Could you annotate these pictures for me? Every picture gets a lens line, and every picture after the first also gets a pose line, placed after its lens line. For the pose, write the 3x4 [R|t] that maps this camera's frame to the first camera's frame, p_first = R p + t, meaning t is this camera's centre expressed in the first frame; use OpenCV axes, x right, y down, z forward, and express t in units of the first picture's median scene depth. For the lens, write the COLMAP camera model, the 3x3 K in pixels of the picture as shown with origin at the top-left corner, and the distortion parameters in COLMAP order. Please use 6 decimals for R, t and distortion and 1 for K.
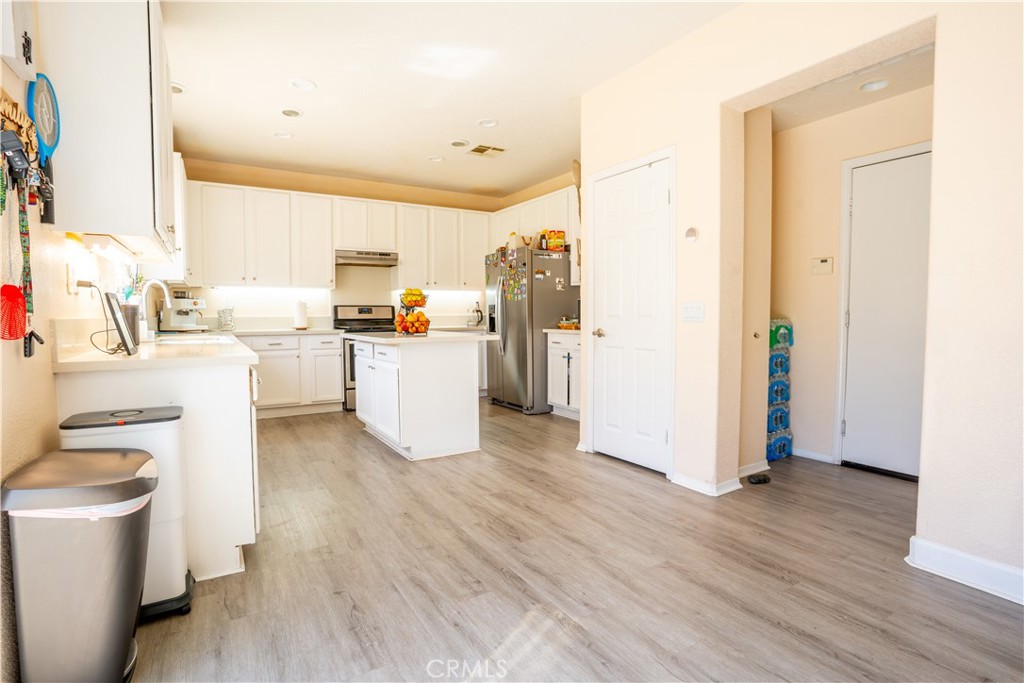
lens RADIAL K [[500.5, 0, 511.2], [0, 500.5, 341.7], [0, 0, 1]] dist [-0.081069, 0.036158]
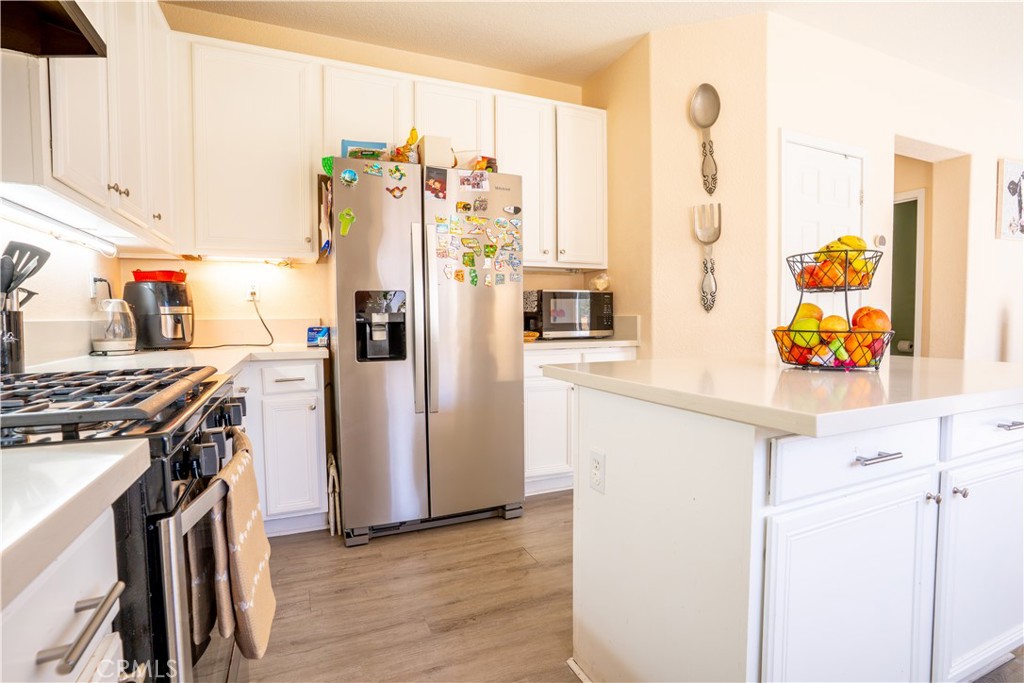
lens RADIAL K [[500.5, 0, 511.2], [0, 500.5, 341.7], [0, 0, 1]] dist [-0.081069, 0.036158]
pose [[0.132961, -0.044260, 0.990132, -0.444542], [0.059650, 0.997549, 0.036581, -0.046188], [-0.989325, 0.054198, 0.135276, 0.921157]]
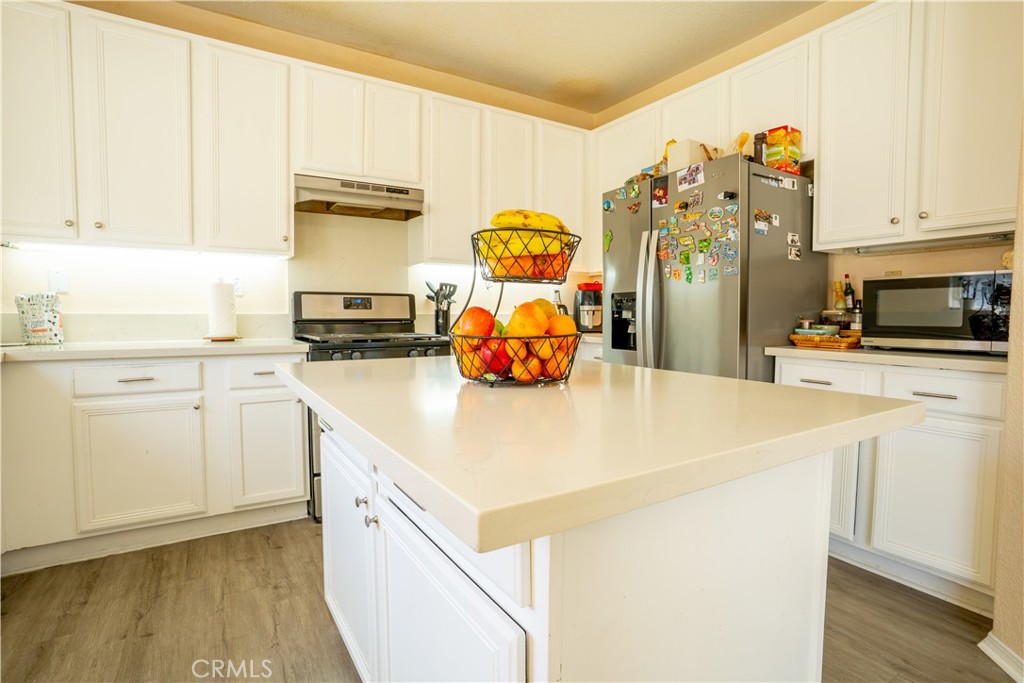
lens RADIAL K [[500.5, 0, 511.2], [0, 500.5, 341.7], [0, 0, 1]] dist [-0.081069, 0.036158]
pose [[0.999969, 0.007896, 0.000465, -0.157385], [-0.007897, 0.999966, 0.002265, -0.029304], [-0.000448, -0.002268, 0.999997, 0.566654]]
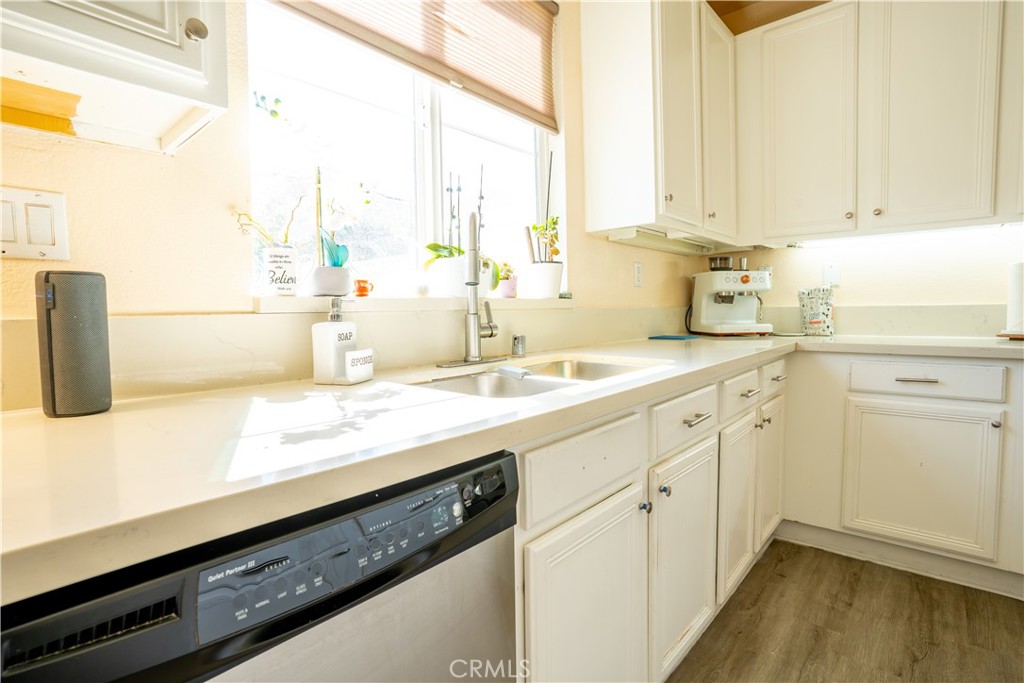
lens RADIAL K [[500.5, 0, 511.2], [0, 500.5, 341.7], [0, 0, 1]] dist [-0.081069, 0.036158]
pose [[0.292624, 0.057046, -0.954524, -0.220143], [-0.035727, 0.998174, 0.048702, -0.028915], [0.955560, 0.019851, 0.294128, 0.581751]]
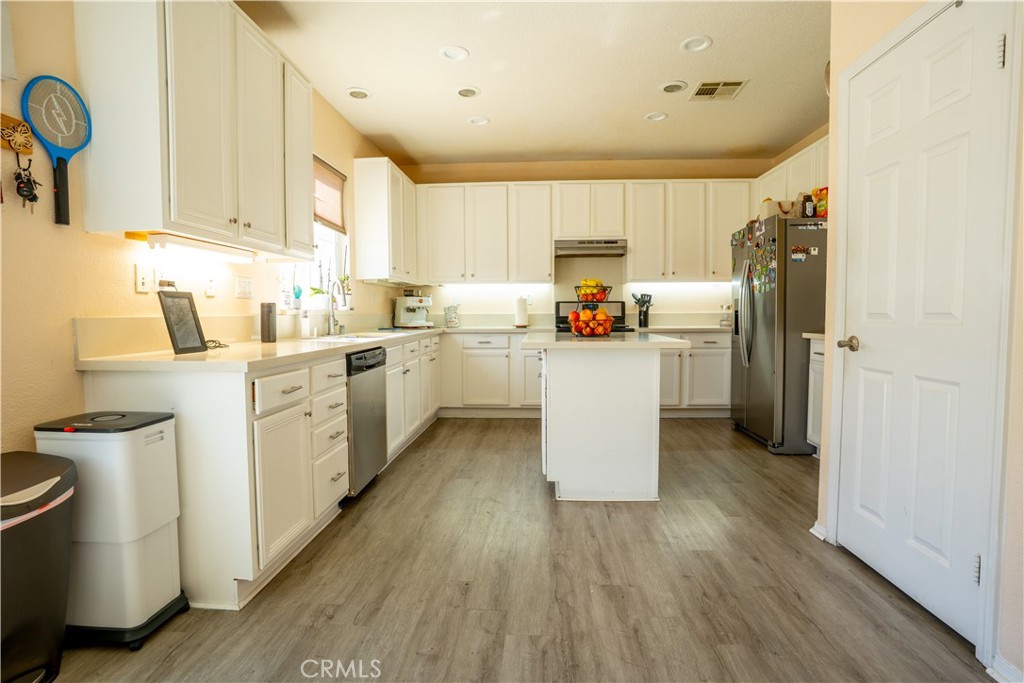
lens RADIAL K [[500.5, 0, 511.2], [0, 500.5, 341.7], [0, 0, 1]] dist [-0.081069, 0.036158]
pose [[0.816029, 0.031642, -0.577144, 0.122883], [-0.028378, 0.999490, 0.014672, -0.011671], [0.577314, 0.004406, 0.816511, 0.219116]]
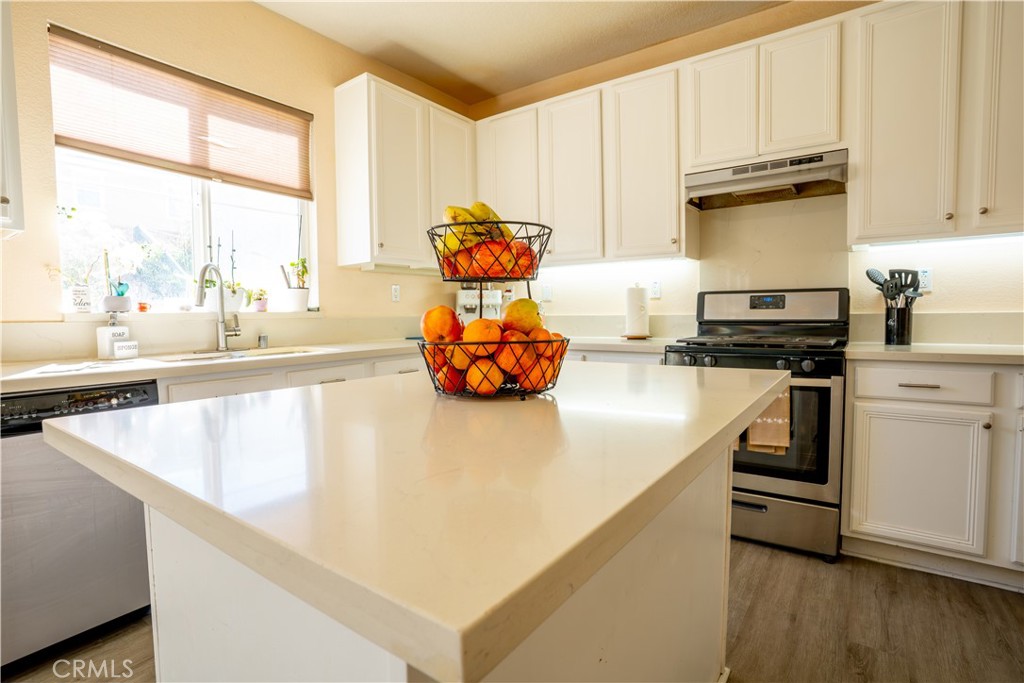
lens RADIAL K [[500.5, 0, 511.2], [0, 500.5, 341.7], [0, 0, 1]] dist [-0.081069, 0.036158]
pose [[0.380650, 0.047944, -0.923476, 0.024718], [-0.040007, 0.998574, 0.035353, -0.038370], [0.923853, 0.023488, 0.382025, 0.716558]]
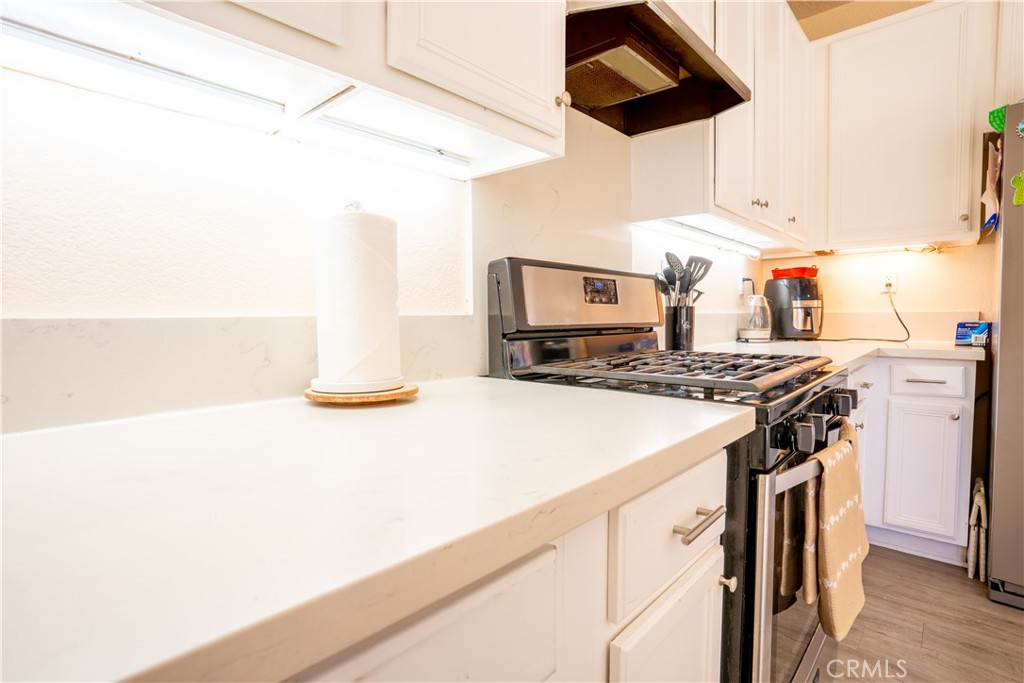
lens RADIAL K [[500.5, 0, 511.2], [0, 500.5, 341.7], [0, 0, 1]] dist [-0.081069, 0.036158]
pose [[0.962543, -0.017875, 0.270539, -0.453087], [0.018683, 0.999825, -0.000410, -0.045106], [-0.270485, 0.005449, 0.962709, 0.901547]]
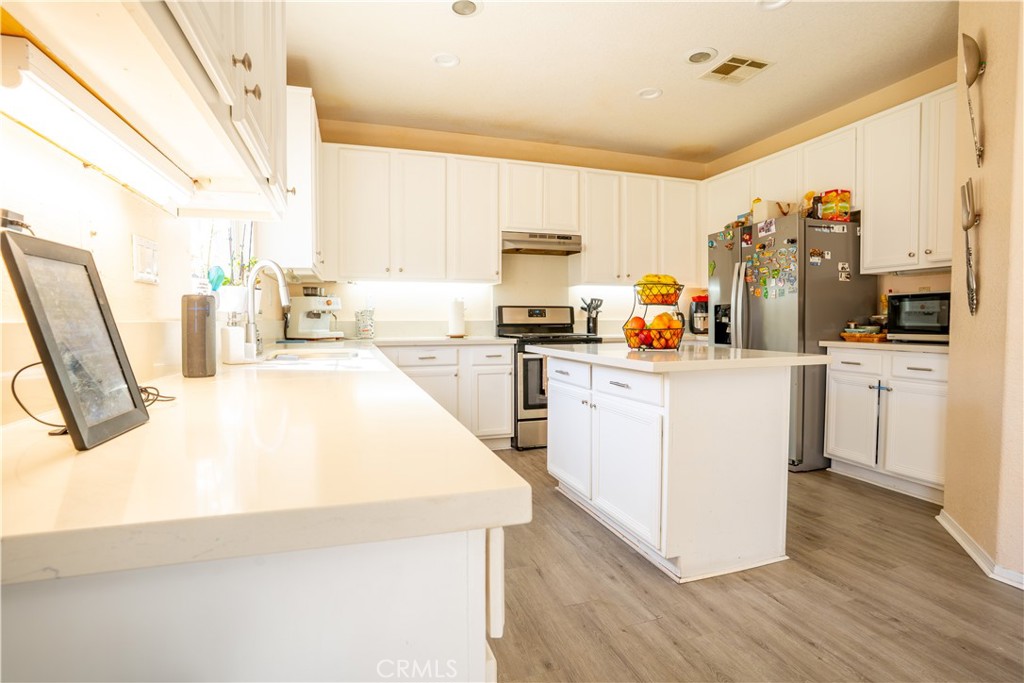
lens RADIAL K [[500.5, 0, 511.2], [0, 500.5, 341.7], [0, 0, 1]] dist [-0.081069, 0.036158]
pose [[0.972798, 0.010925, -0.231398, -0.177776], [-0.013173, 0.999880, -0.008171, -0.014032], [0.231280, 0.010997, 0.972825, 0.290536]]
